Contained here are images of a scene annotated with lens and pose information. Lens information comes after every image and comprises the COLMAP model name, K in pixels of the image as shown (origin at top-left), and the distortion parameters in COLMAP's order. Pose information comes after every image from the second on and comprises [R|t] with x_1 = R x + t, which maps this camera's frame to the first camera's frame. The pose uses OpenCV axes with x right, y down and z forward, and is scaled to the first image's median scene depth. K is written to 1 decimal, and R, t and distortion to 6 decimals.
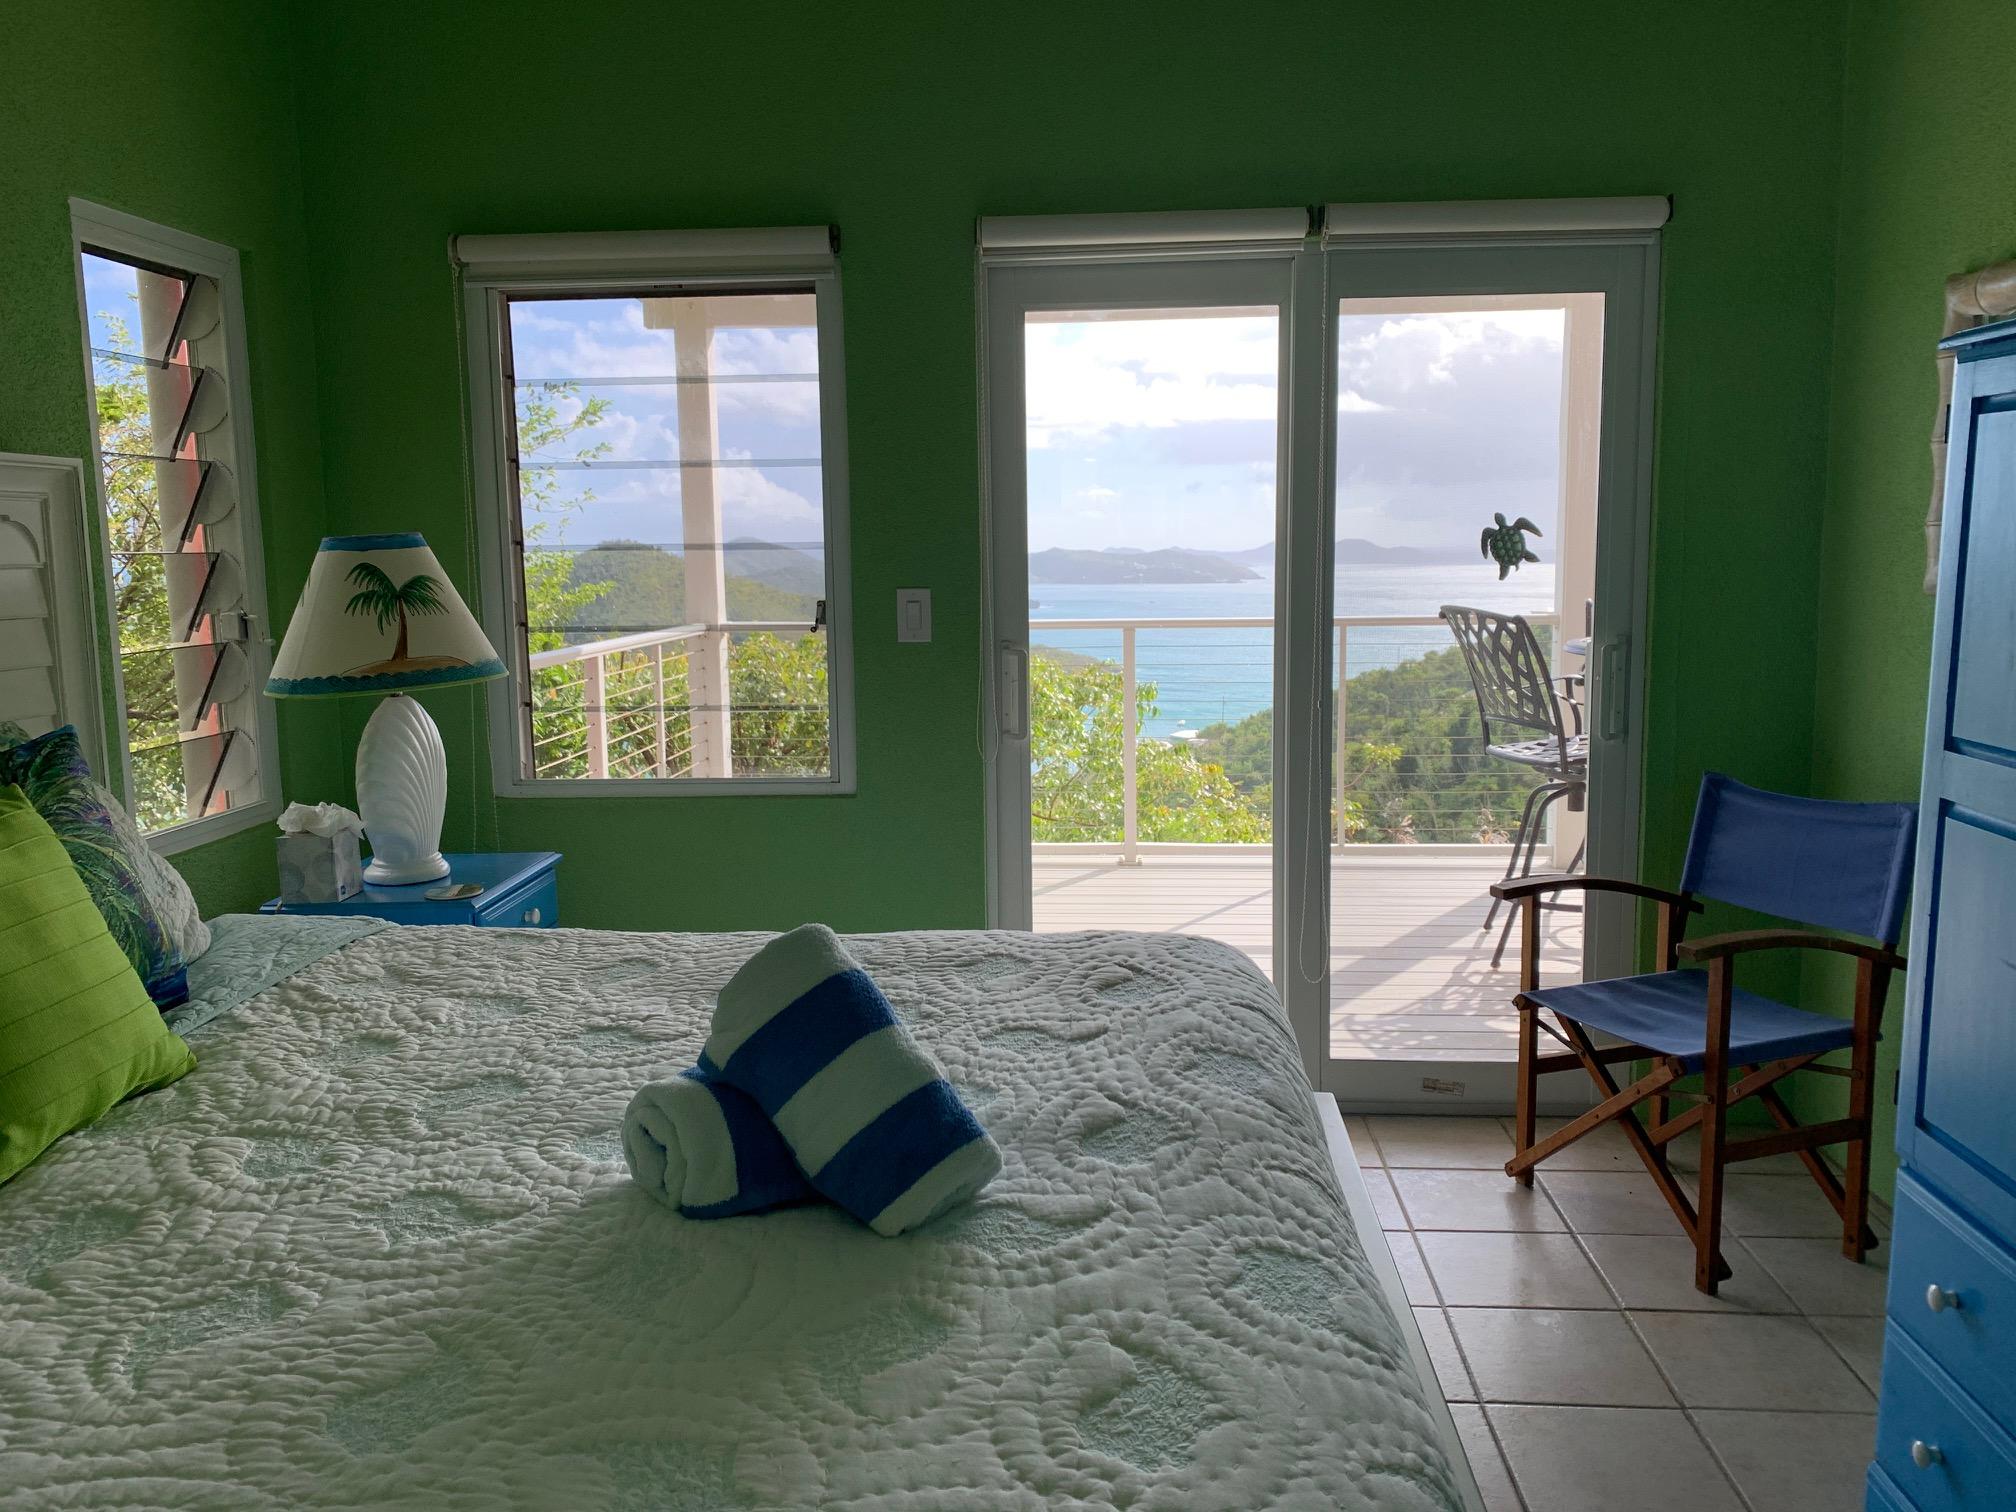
lens RADIAL K [[1537.1, 0, 1008.0], [0, 1537.1, 756.0], [0, 0, 1]] dist [0.037408, -0.040379]
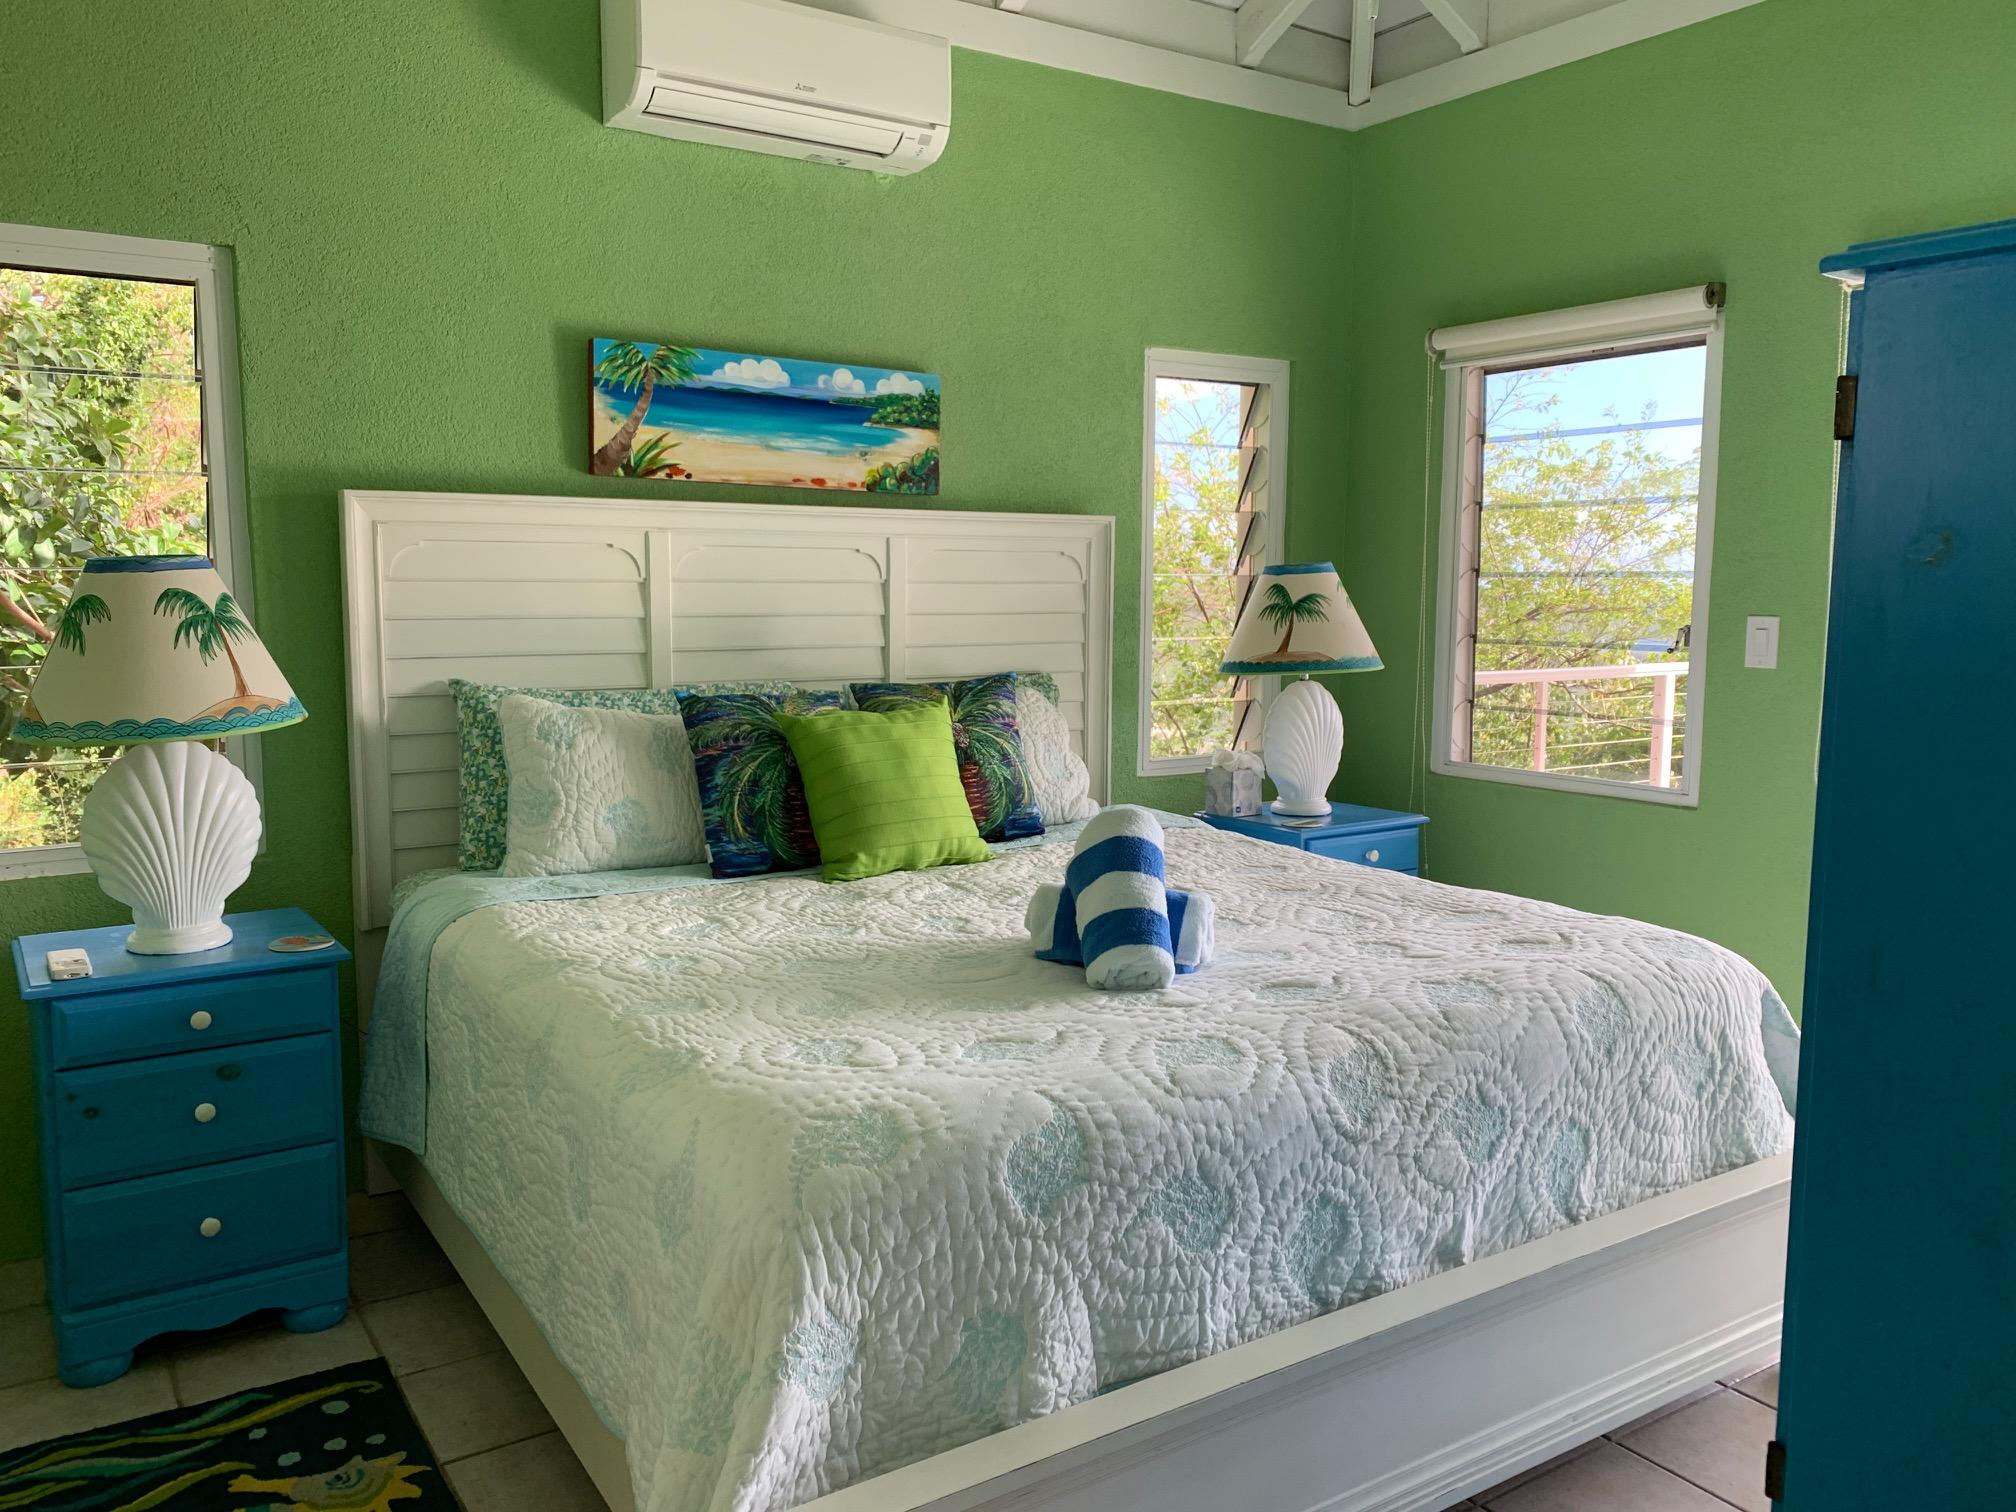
lens RADIAL K [[1529.9, 0, 1008.0], [0, 1529.9, 756.0], [0, 0, 1]] dist [0.140483, -0.292557]
pose [[0.605895, 0.107047, -0.788310, 0.617111], [-0.119434, 0.991915, 0.042899, 0.001203], [0.786528, 0.068159, 0.613781, -0.057945]]
